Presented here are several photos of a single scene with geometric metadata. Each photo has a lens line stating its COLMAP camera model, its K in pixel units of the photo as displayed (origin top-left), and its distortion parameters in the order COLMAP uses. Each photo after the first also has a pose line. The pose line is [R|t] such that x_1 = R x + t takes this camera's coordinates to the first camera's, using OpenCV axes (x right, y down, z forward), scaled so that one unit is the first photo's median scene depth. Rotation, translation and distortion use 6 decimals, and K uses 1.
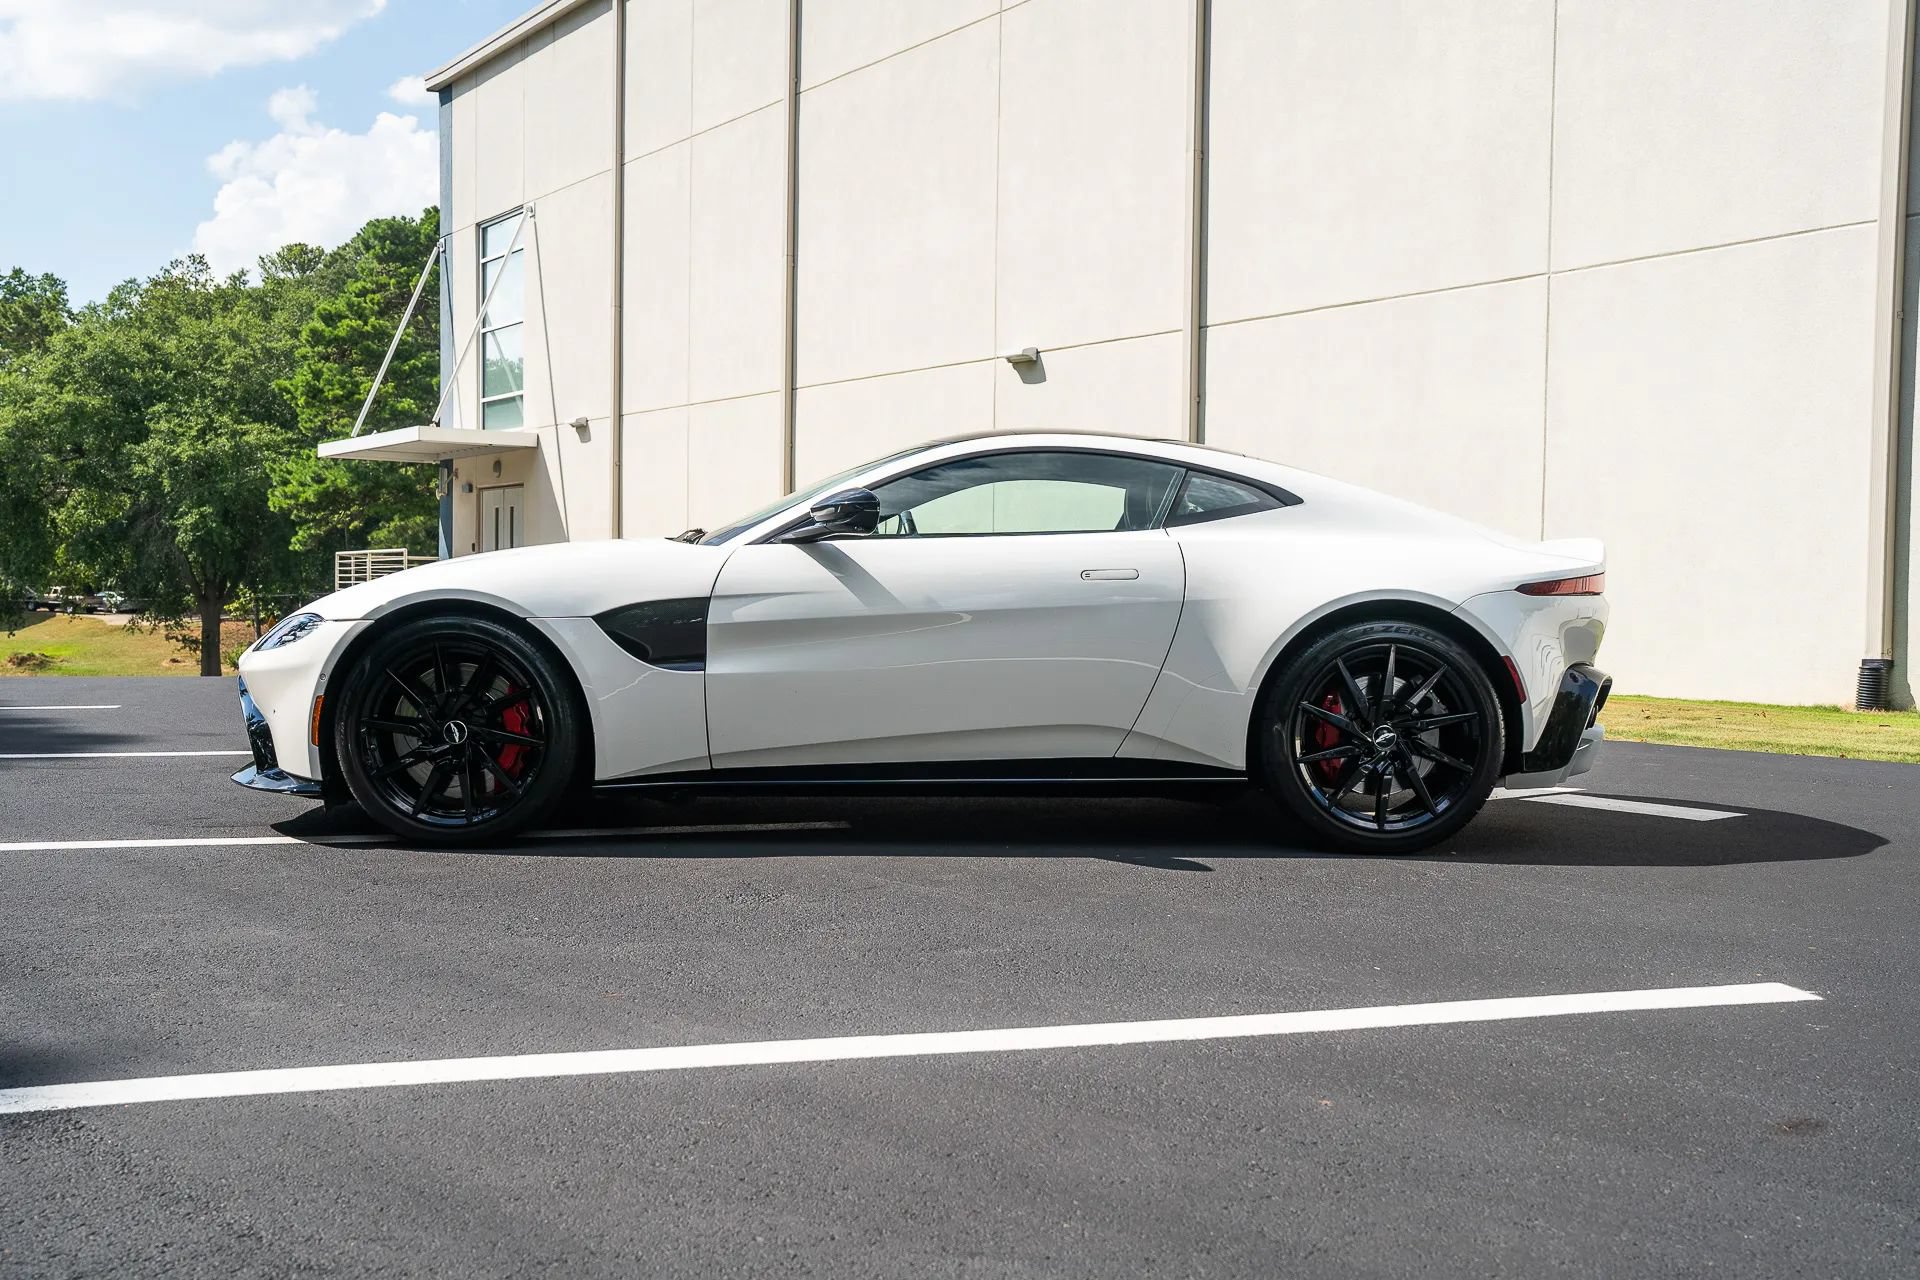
lens RADIAL K [[1872.3, 0, 952.4], [0, 1872.3, 654.0], [0, 0, 1]] dist [-0.012724, 0.169916]
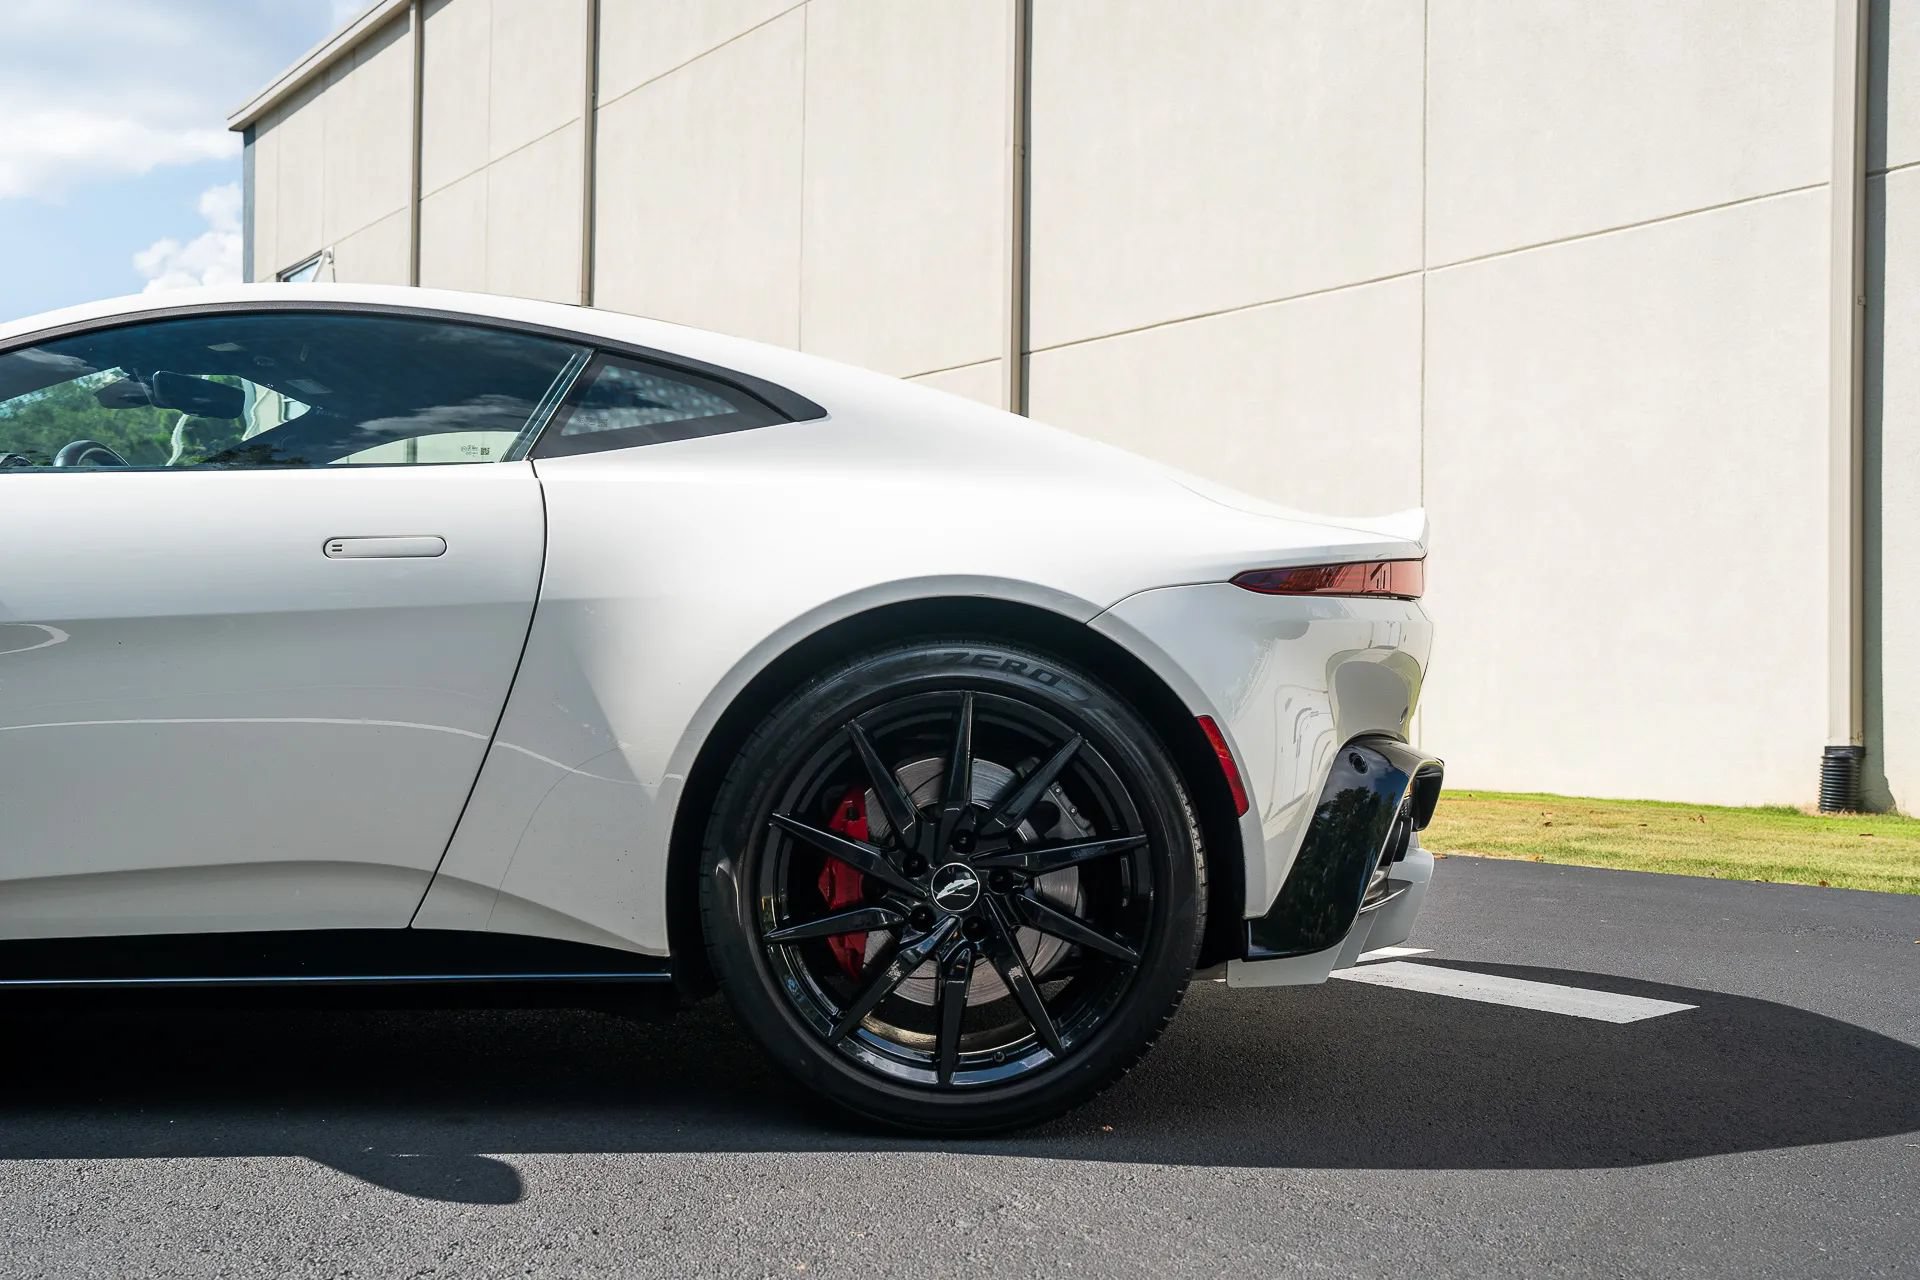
lens RADIAL K [[1874.8, 0, 919.9], [0, 1874.8, 672.1], [0, 0, 1]] dist [0.030270, 0.008997]
pose [[0.999731, 0.000101, 0.023186, 0.200436], [0.000864, 0.999134, -0.041607, 0.009133], [-0.023171, 0.041616, 0.998865, 0.495842]]
